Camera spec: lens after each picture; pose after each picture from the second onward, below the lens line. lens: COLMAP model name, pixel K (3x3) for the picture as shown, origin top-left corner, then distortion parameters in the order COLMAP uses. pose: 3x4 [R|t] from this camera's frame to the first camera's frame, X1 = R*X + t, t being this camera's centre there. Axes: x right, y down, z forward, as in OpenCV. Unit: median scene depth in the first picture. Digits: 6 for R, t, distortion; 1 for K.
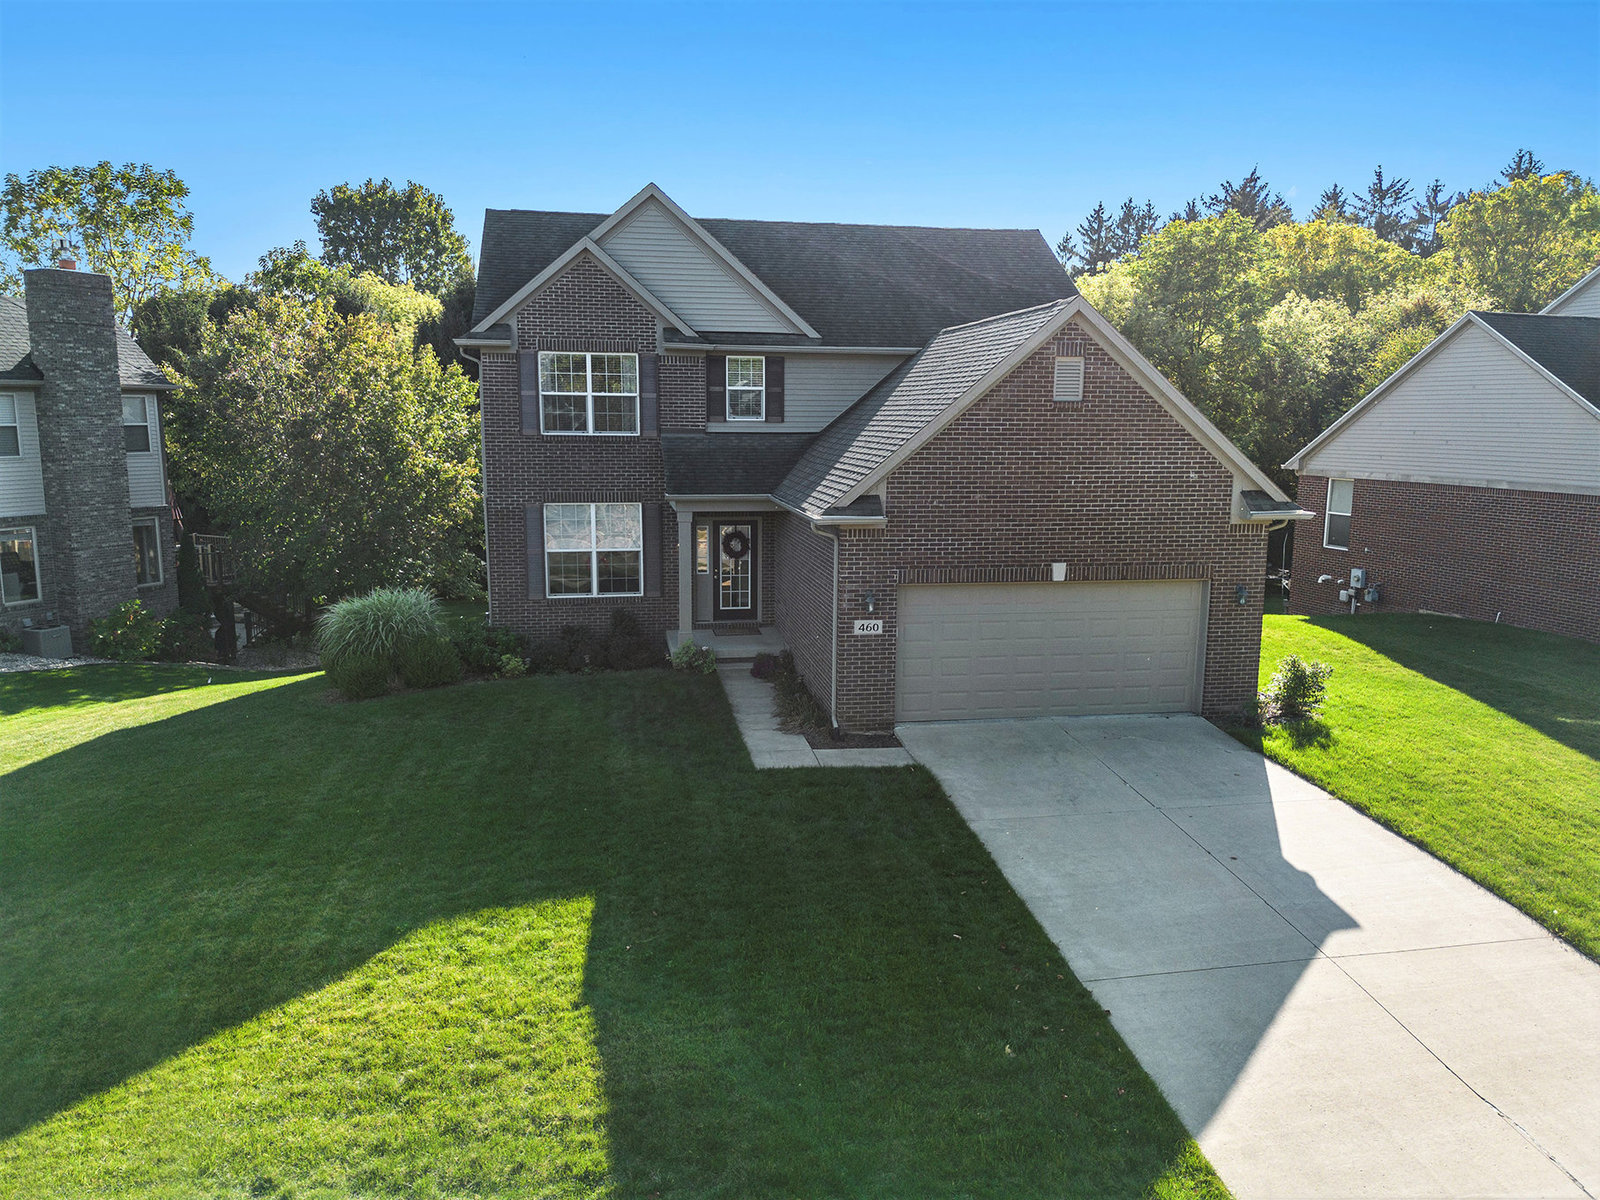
lens RADIAL K [[1146.7, 0, 793.6], [0, 1146.7, 588.9], [0, 0, 1]] dist [0.030702, -0.006311]
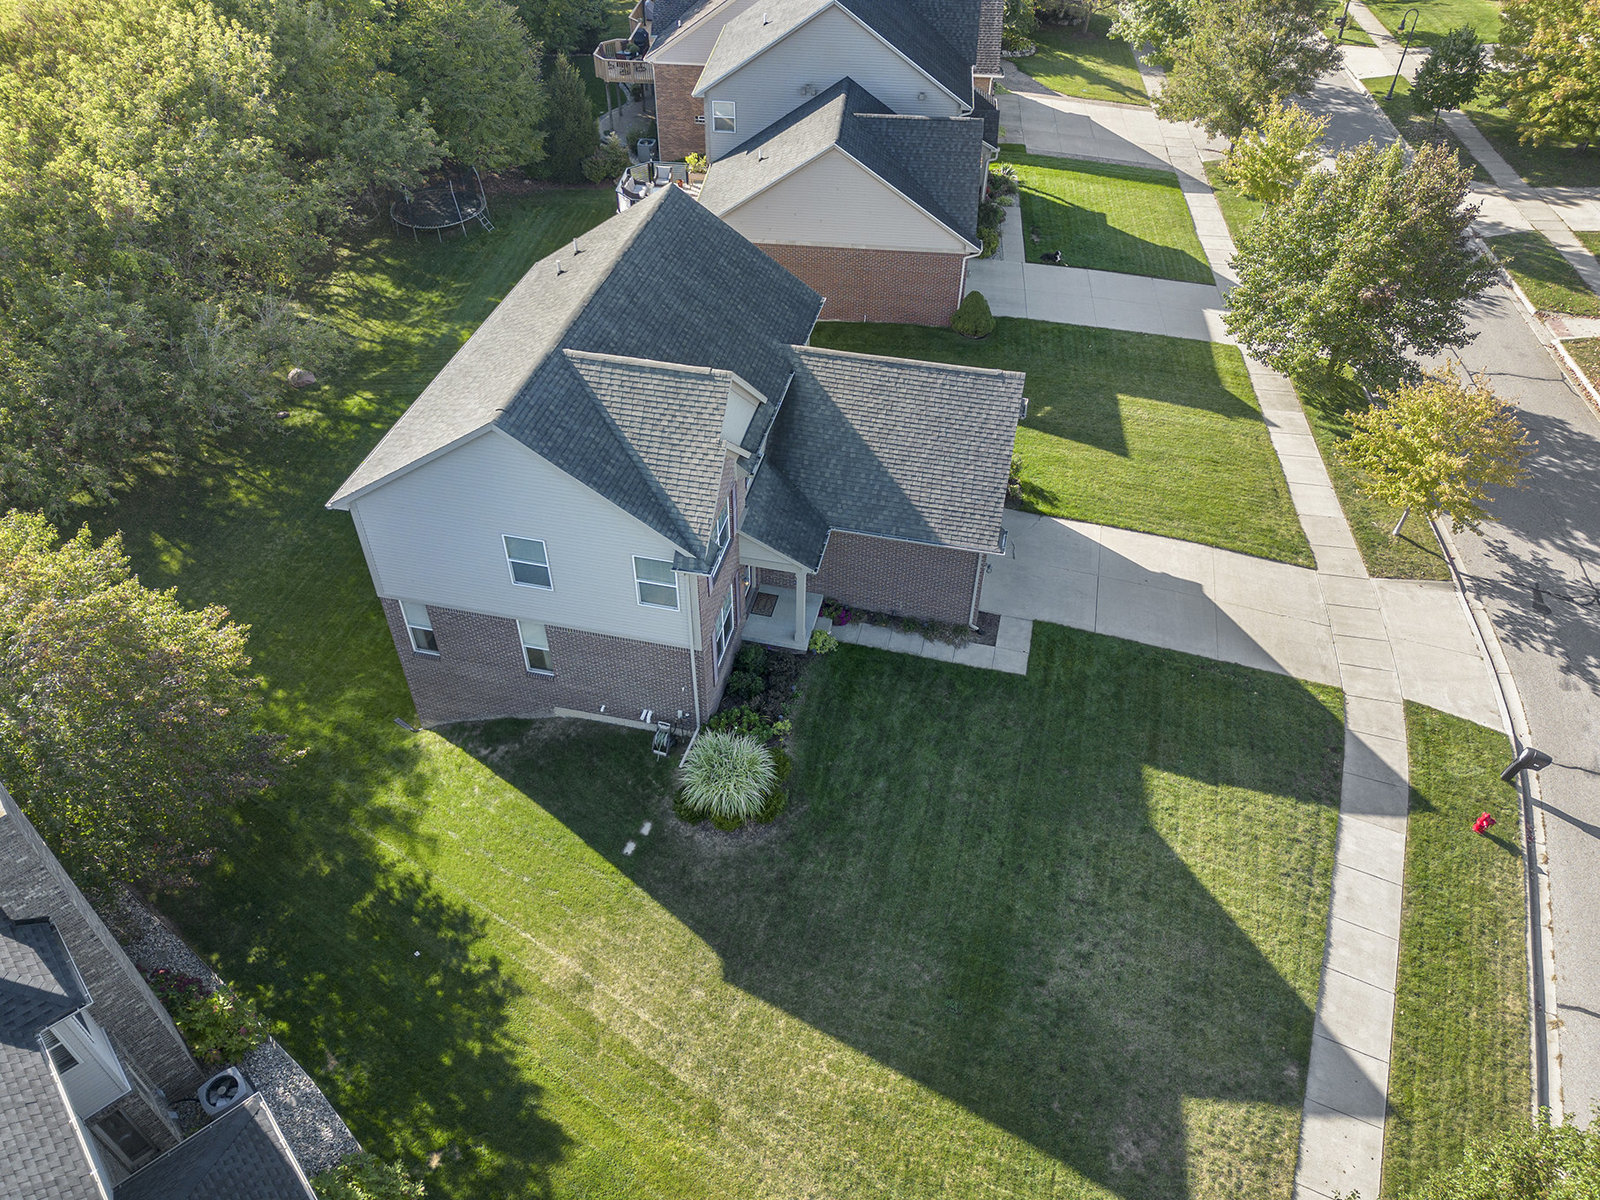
lens RADIAL K [[1139.5, 0, 806.0], [0, 1139.5, 604.1], [0, 0, 1]] dist [0.027629, -0.006210]
pose [[0.379471, -0.626768, 0.680561, -1.040532], [0.126711, 0.763855, 0.632826, -0.891201], [-0.916486, -0.153905, 0.369280, 0.444112]]
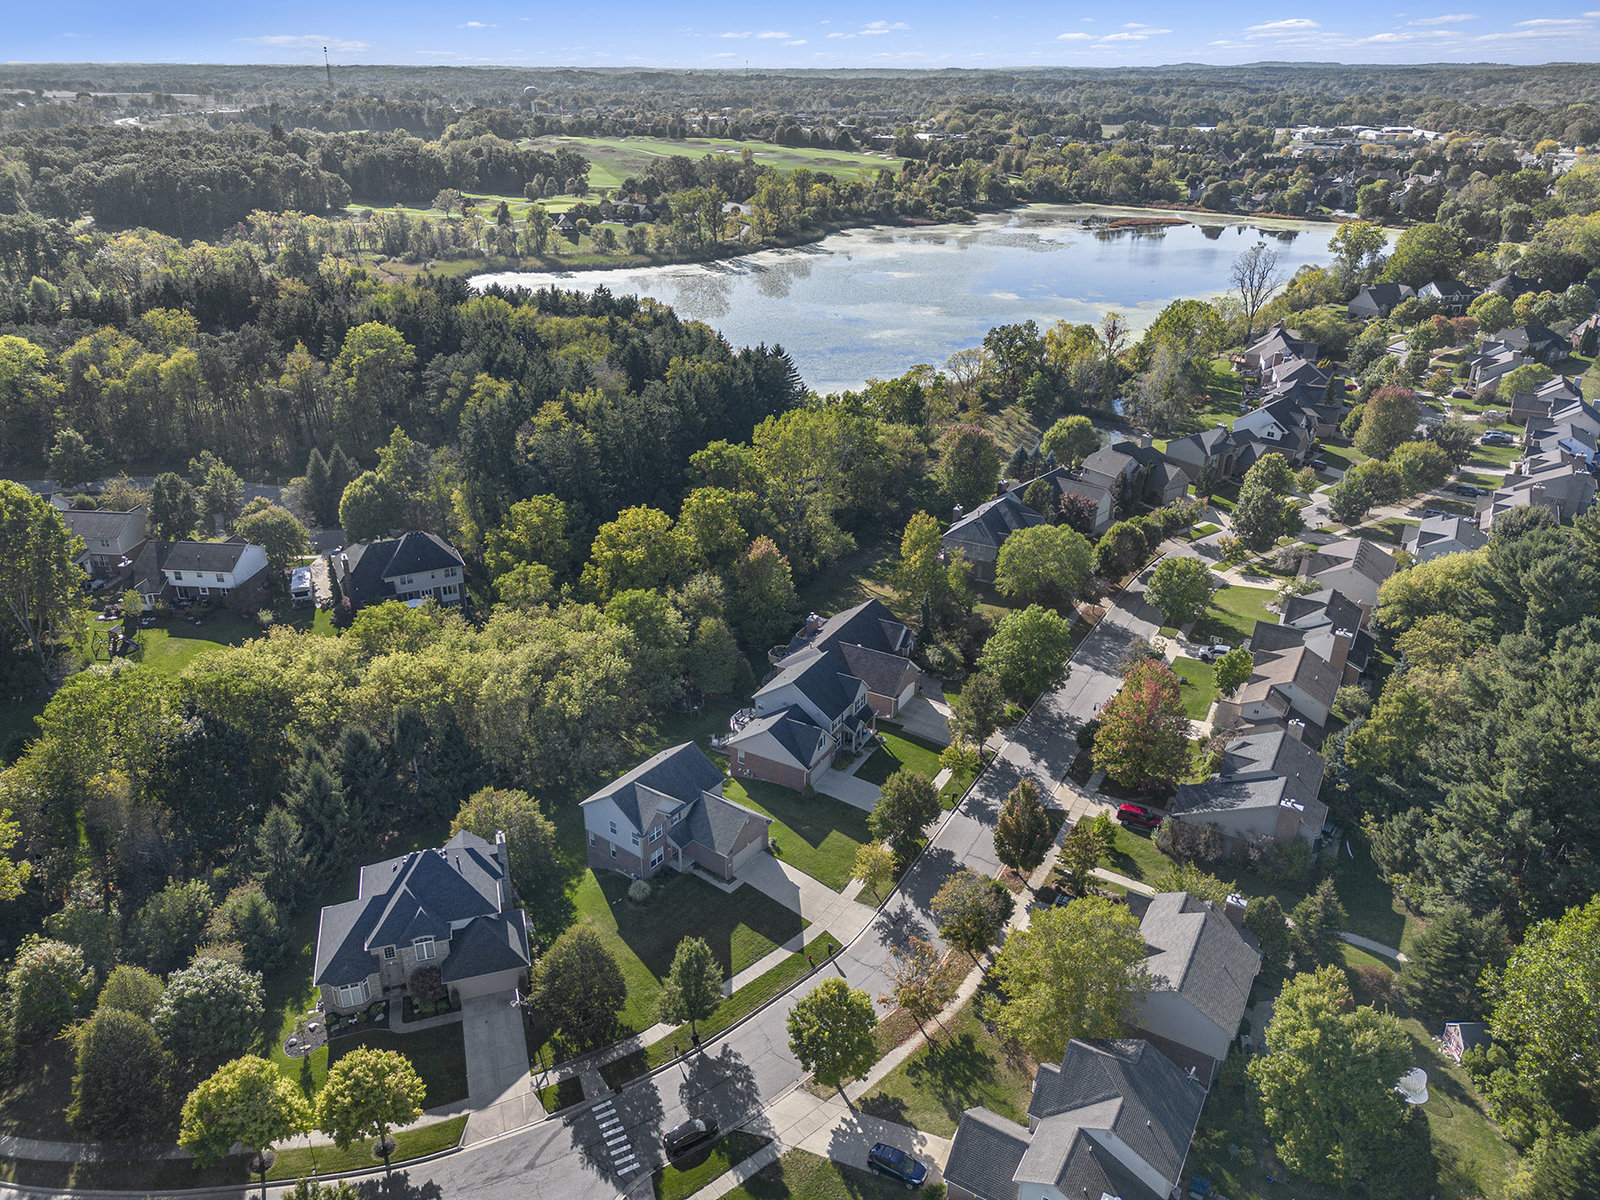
lens RADIAL K [[1131.9, 0, 781.2], [0, 1131.9, 575.1], [0, 0, 1]] dist [0.031091, -0.006735]
pose [[0.735151, -0.278787, 0.617925, -2.667591], [0.108352, 0.948127, 0.298856, -2.815379], [-0.669188, -0.152750, 0.727224, -3.035370]]
